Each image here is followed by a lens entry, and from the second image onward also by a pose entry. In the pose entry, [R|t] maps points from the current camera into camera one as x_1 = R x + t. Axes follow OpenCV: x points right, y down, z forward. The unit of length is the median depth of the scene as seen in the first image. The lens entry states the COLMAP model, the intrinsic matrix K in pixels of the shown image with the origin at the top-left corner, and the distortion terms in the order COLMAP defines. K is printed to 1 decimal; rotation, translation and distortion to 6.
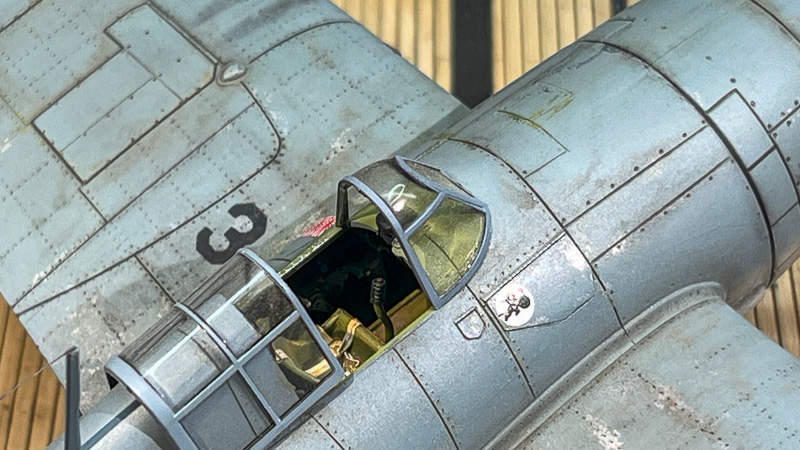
lens RADIAL K [[2625.7, 0, 400.0], [0, 2625.7, 225.0], [0, 0, 1]] dist [0.086204, 0.506947]
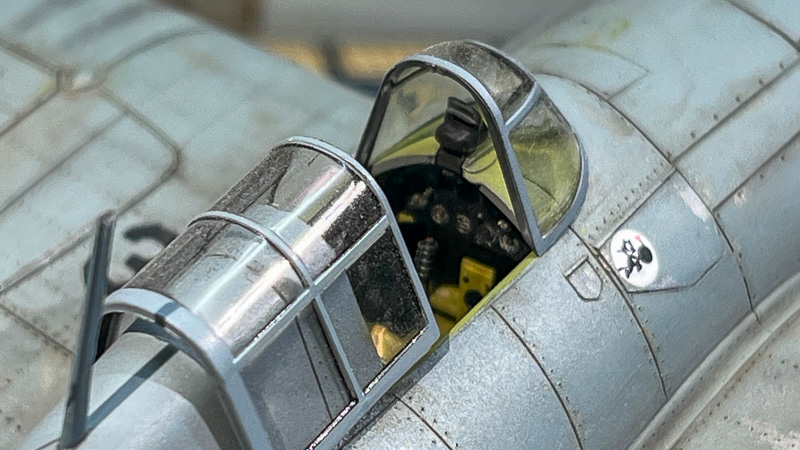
lens RADIAL K [[2625.7, 0, 400.0], [0, 2625.7, 225.0], [0, 0, 1]] dist [0.086204, 0.506947]
pose [[0.957079, -0.020626, 0.289093, -0.214046], [0.098078, 0.961666, -0.256086, 0.192698], [-0.272729, 0.273448, 0.922413, 0.380300]]
